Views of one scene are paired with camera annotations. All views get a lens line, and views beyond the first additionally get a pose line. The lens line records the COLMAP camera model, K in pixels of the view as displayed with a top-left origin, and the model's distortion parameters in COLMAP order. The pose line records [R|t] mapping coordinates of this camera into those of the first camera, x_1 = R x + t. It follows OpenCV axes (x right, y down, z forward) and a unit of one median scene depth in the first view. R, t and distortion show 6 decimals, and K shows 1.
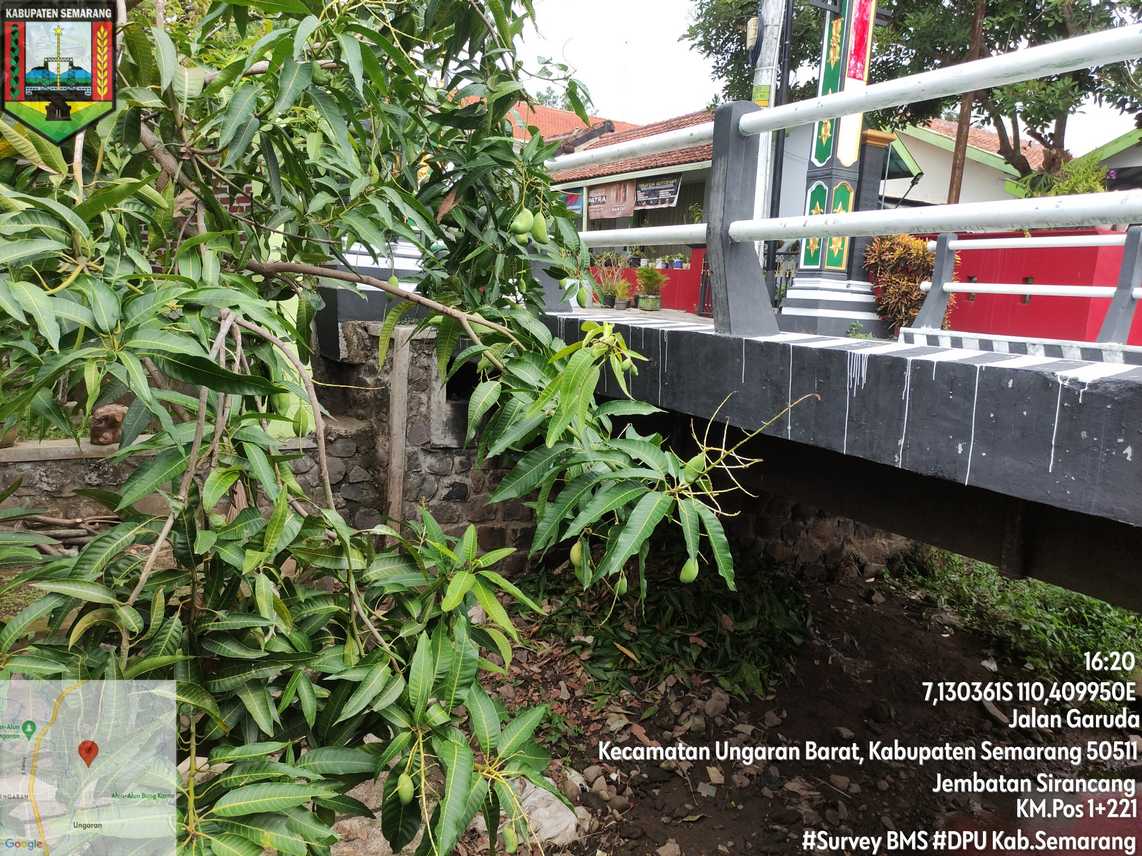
lens RADIAL K [[837.8, 0, 572.0], [0, 837.8, 425.1], [0, 0, 1]] dist [0.062055, -0.063686]
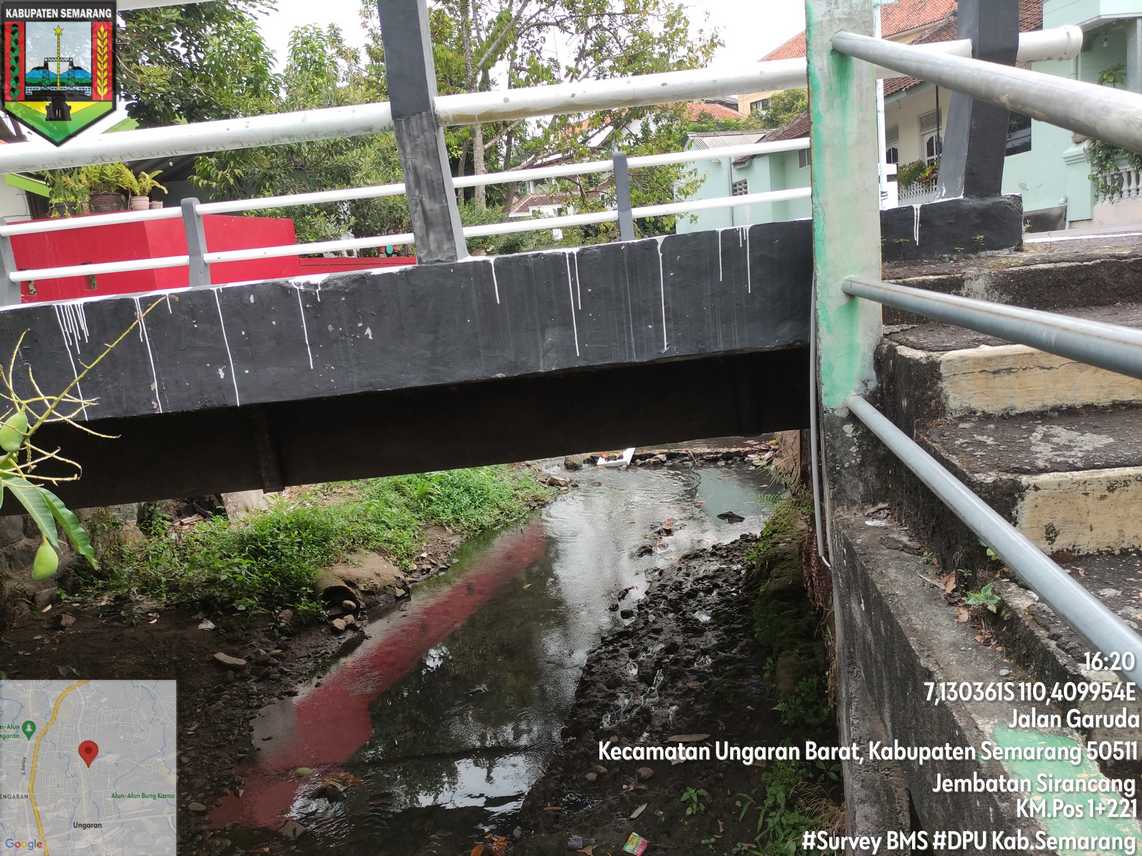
lens RADIAL K [[837.8, 0, 571.2], [0, 837.8, 428.8], [0, 0, 1]] dist [0.062055, -0.063686]
pose [[0.496682, -0.263080, 0.827101, -0.176824], [0.261304, 0.954067, 0.146549, 0.048370], [-0.827664, 0.143336, 0.542612, 0.102495]]
